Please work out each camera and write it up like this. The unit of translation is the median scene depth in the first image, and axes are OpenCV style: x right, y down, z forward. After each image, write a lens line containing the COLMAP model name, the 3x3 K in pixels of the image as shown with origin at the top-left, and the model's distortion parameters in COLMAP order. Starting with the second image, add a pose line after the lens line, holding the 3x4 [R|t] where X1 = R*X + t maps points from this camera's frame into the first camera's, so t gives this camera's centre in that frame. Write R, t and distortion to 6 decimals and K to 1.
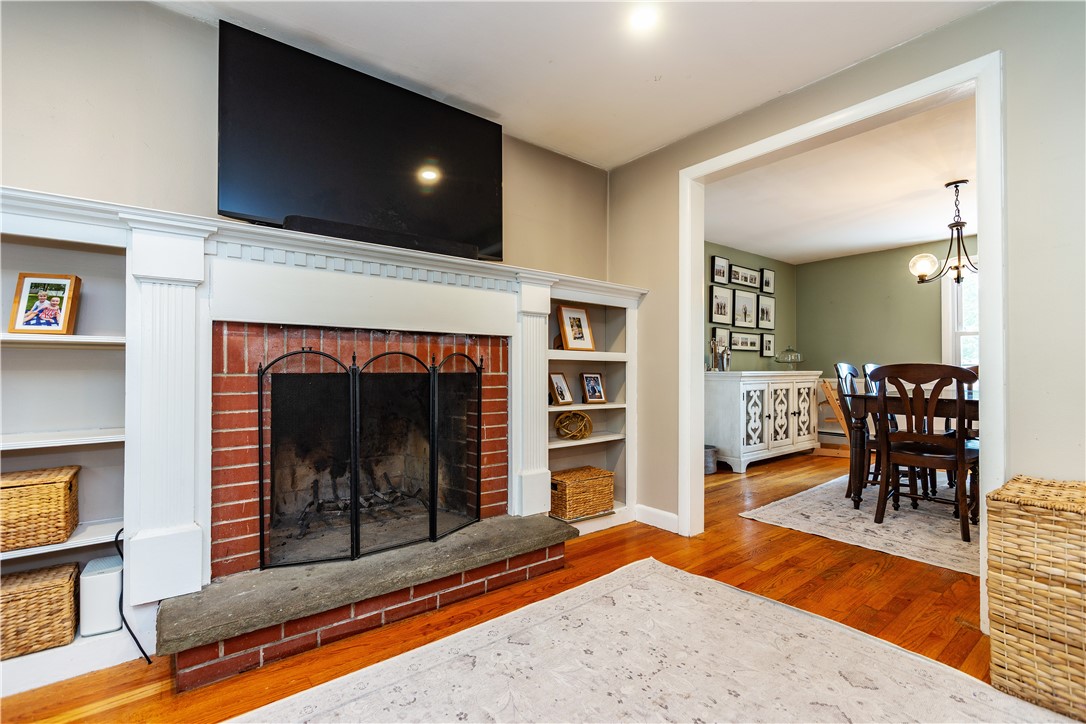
lens RADIAL K [[502.0, 0, 542.0], [0, 502.0, 363.7], [0, 0, 1]] dist [-0.001421, -0.000163]
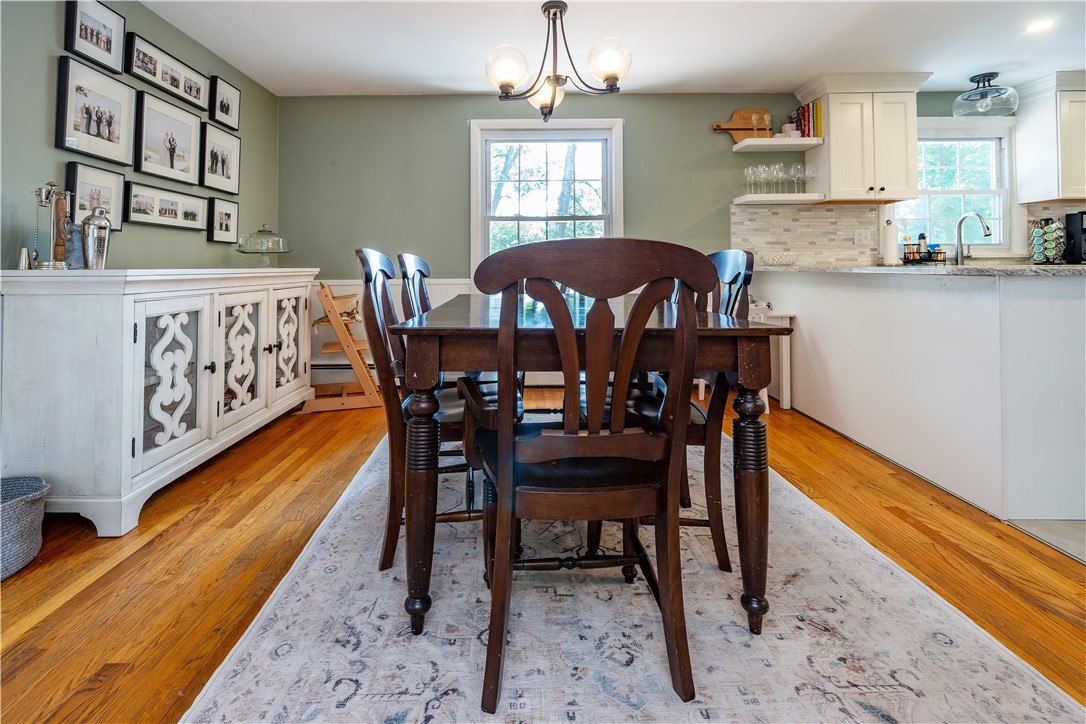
lens RADIAL K [[520.2, 0, 533.5], [0, 520.2, 250.9], [0, 0, 1]] dist [0.000702, 0.000007]
pose [[0.612660, 0.019654, 0.790102, 0.260058], [-0.000414, 0.999699, -0.024547, 0.010539], [-0.790347, 0.014711, 0.612483, 0.483698]]
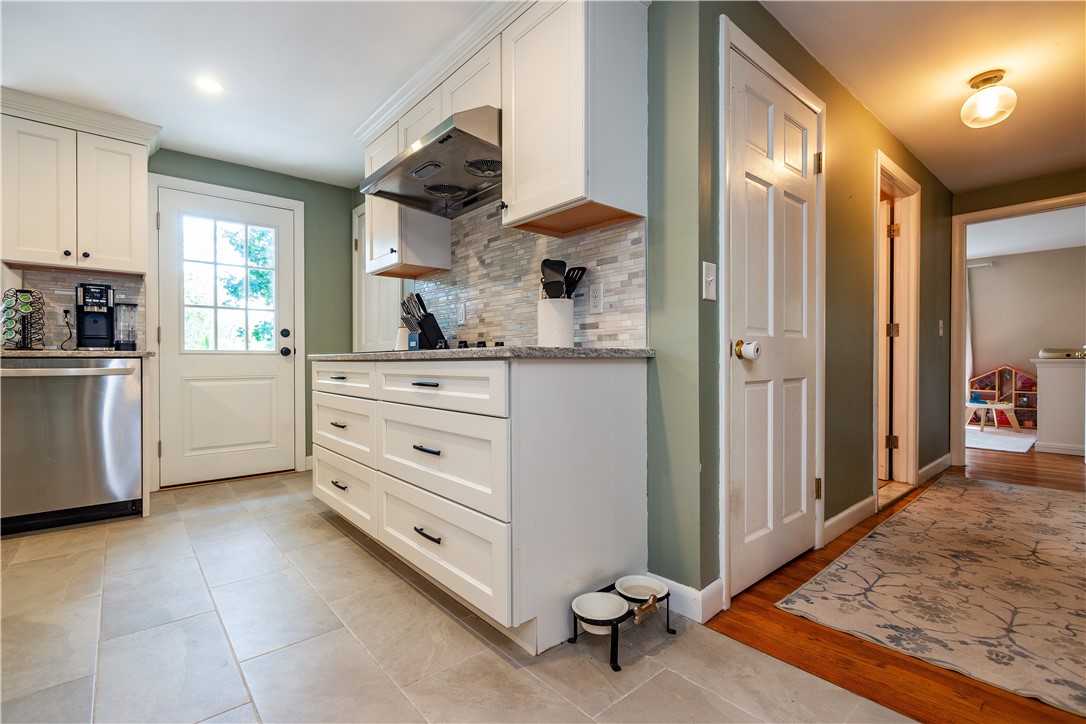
lens RADIAL K [[486.8, 0, 531.9], [0, 486.8, 363.1], [0, 0, 1]] dist [0.000664, -0.000305]
pose [[-0.025999, -0.010264, 0.999609, 0.797914], [-0.009869, 0.999901, 0.010010, 0.014187], [-0.999613, -0.009605, -0.026098, -0.217513]]
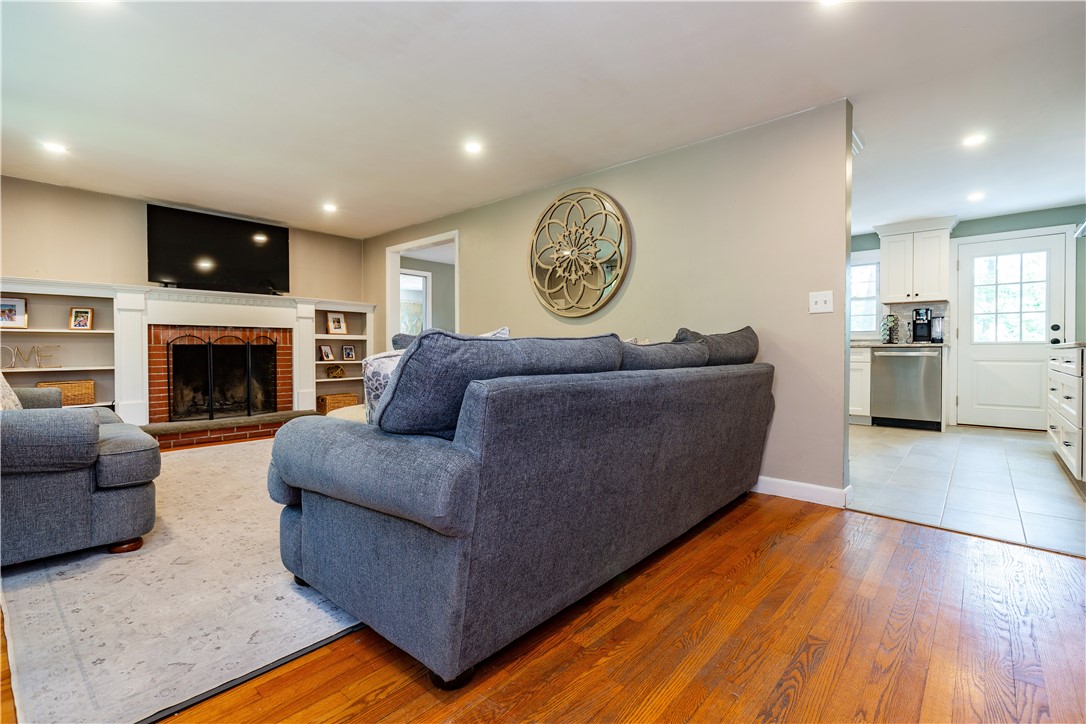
lens RADIAL K [[504.9, 0, 544.6], [0, 504.9, 353.8], [0, 0, 1]] dist [0.000919, 0.000036]
pose [[0.984530, -0.006899, 0.175078, 0.332198], [0.003095, 0.999753, 0.021992, 0.006143], [-0.175187, -0.021110, 0.984309, -0.708599]]
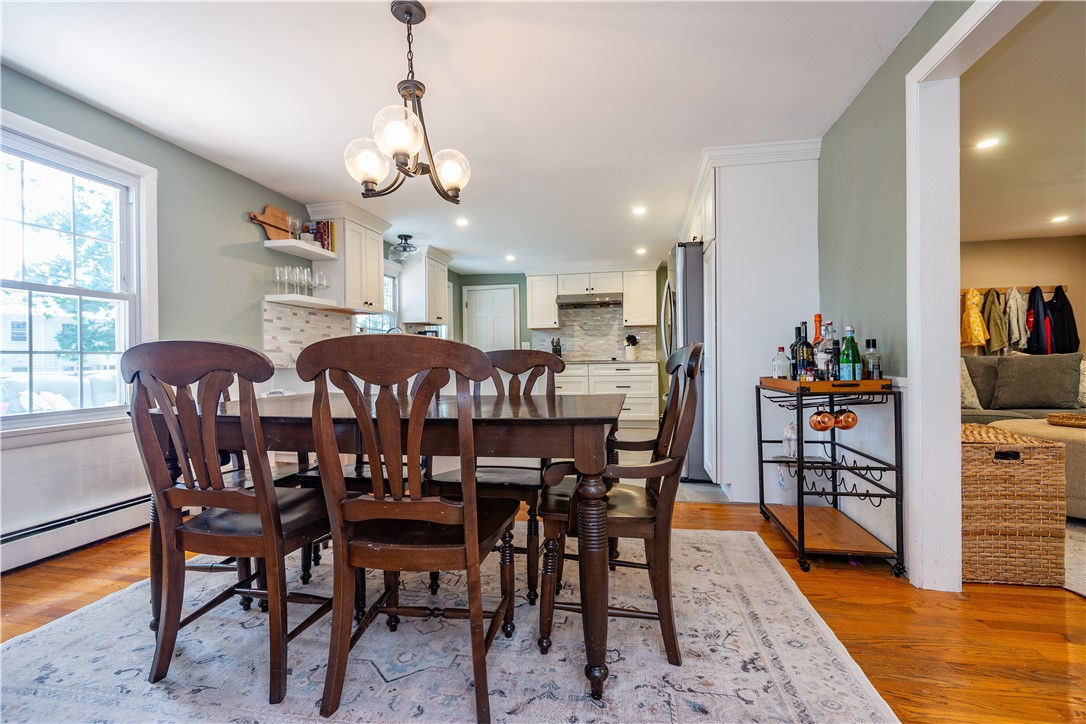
lens RADIAL K [[493.9, 0, 536.0], [0, 493.9, 362.1], [0, 0, 1]] dist [-0.001370, -0.000913]
pose [[-0.639461, 0.002548, 0.768819, 0.248106], [0.003352, 0.999994, -0.000527, 0.013346], [-0.768816, 0.002240, -0.639466, 0.917002]]
